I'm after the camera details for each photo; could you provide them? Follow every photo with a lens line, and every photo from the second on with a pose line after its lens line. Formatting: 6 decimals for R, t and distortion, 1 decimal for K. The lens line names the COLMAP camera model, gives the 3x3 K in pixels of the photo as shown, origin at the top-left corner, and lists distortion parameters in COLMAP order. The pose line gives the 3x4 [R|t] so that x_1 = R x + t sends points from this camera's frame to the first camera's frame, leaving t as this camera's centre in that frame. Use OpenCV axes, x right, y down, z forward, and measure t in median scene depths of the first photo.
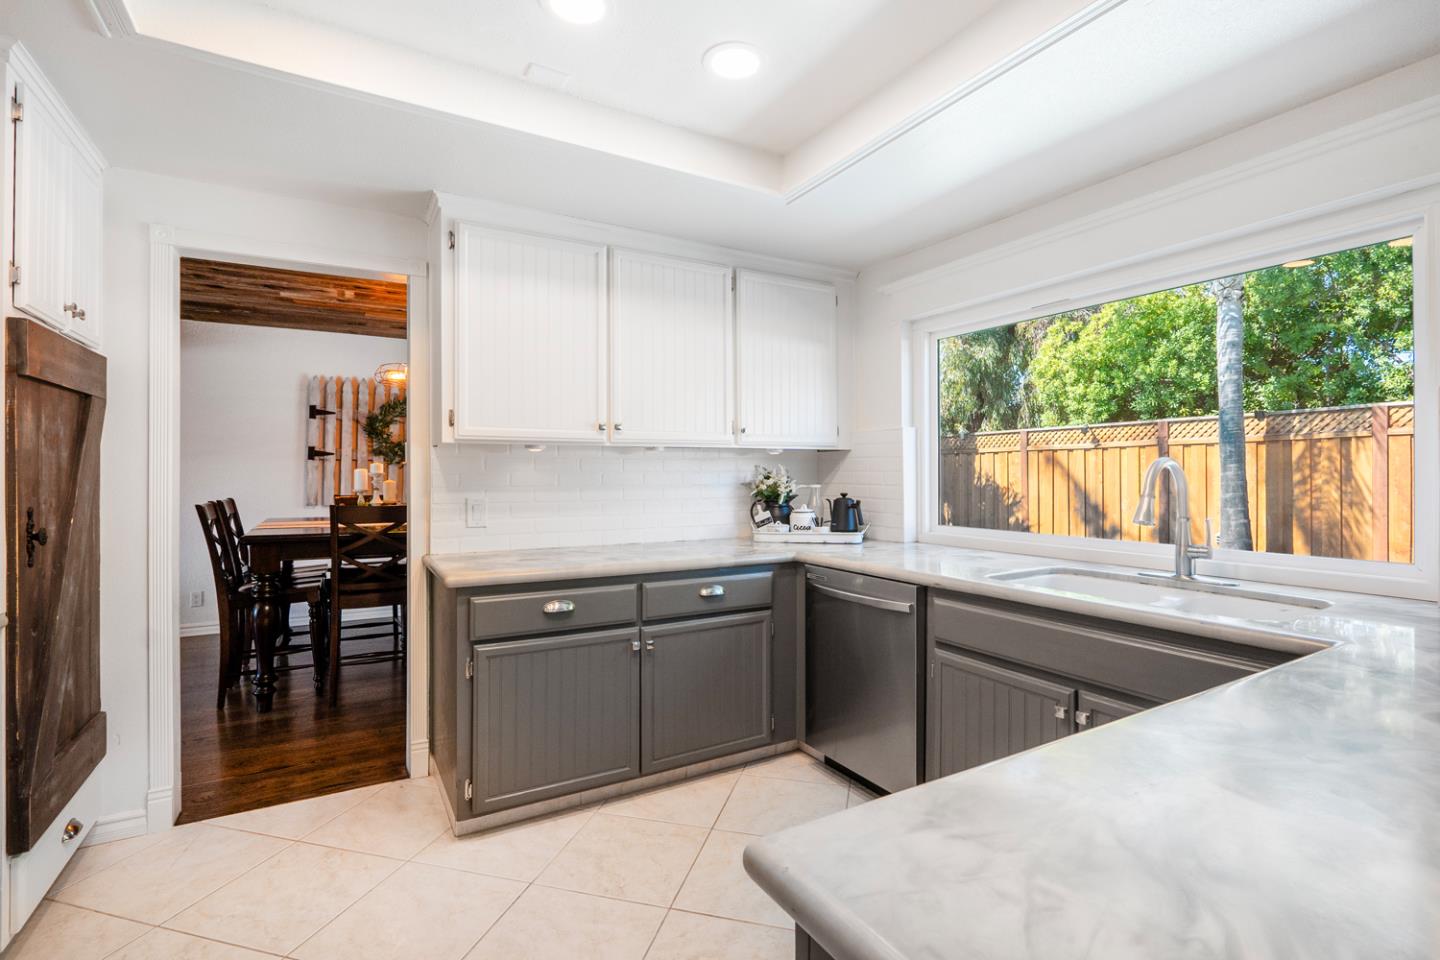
lens RADIAL K [[667.2, 0, 720.0], [0, 667.2, 480.0], [0, 0, 1]] dist [-0.000103, 0.000056]
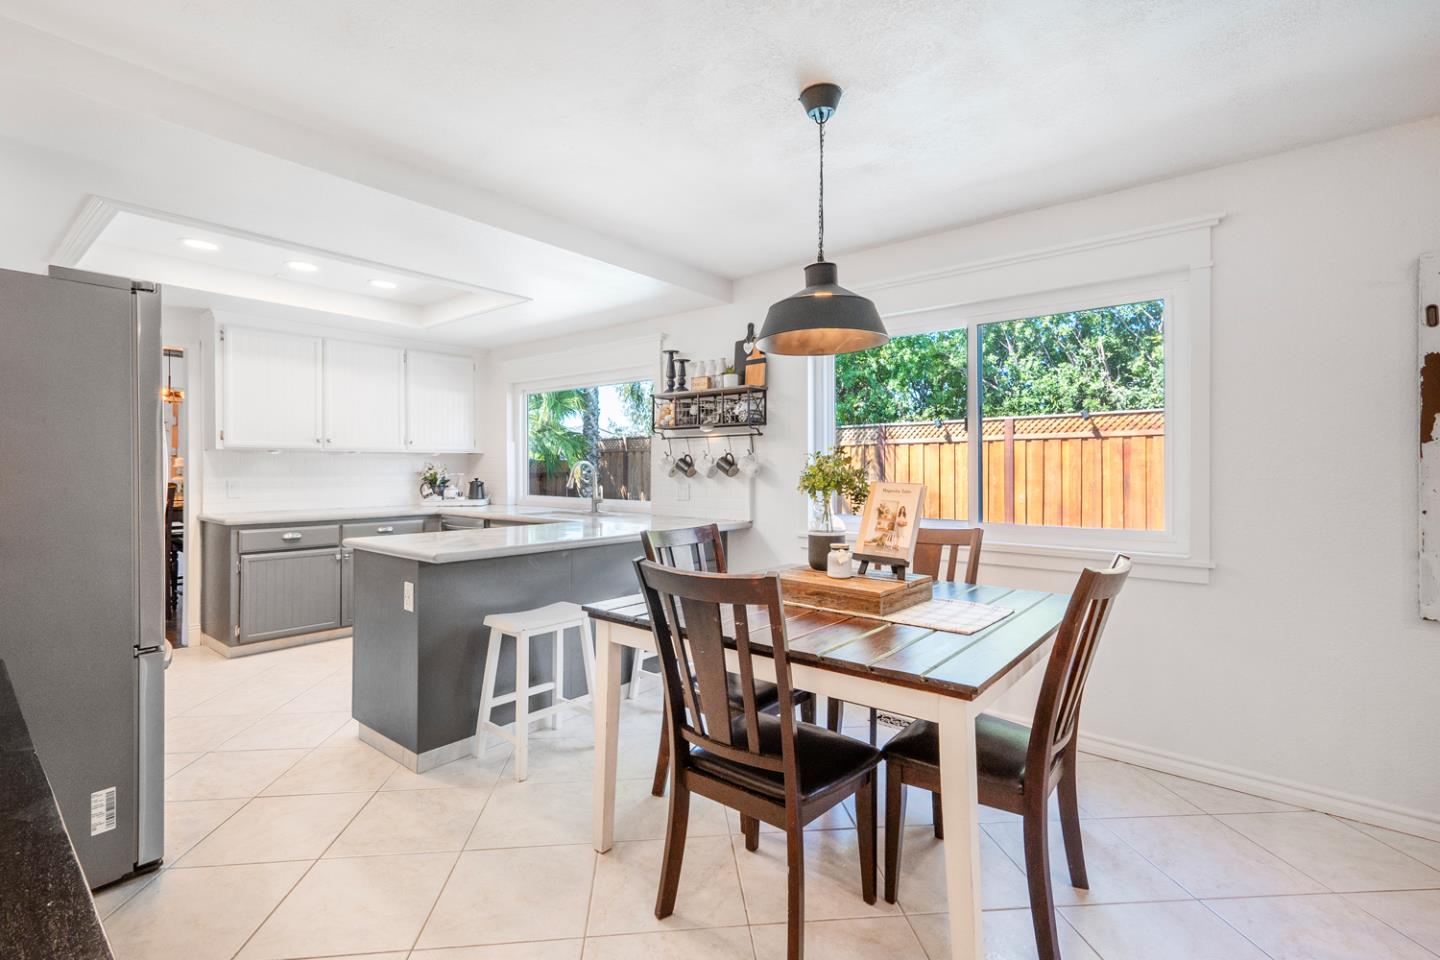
lens RADIAL K [[674.9, 0, 720.0], [0, 674.9, 471.9], [0, 0, 1]] dist [0.000462, -0.000028]
pose [[0.942480, 0.000156, 0.334261, 0.208741], [0.000408, 0.999999, -0.001618, 0.007128], [-0.334261, 0.001661, 0.942479, -0.956193]]
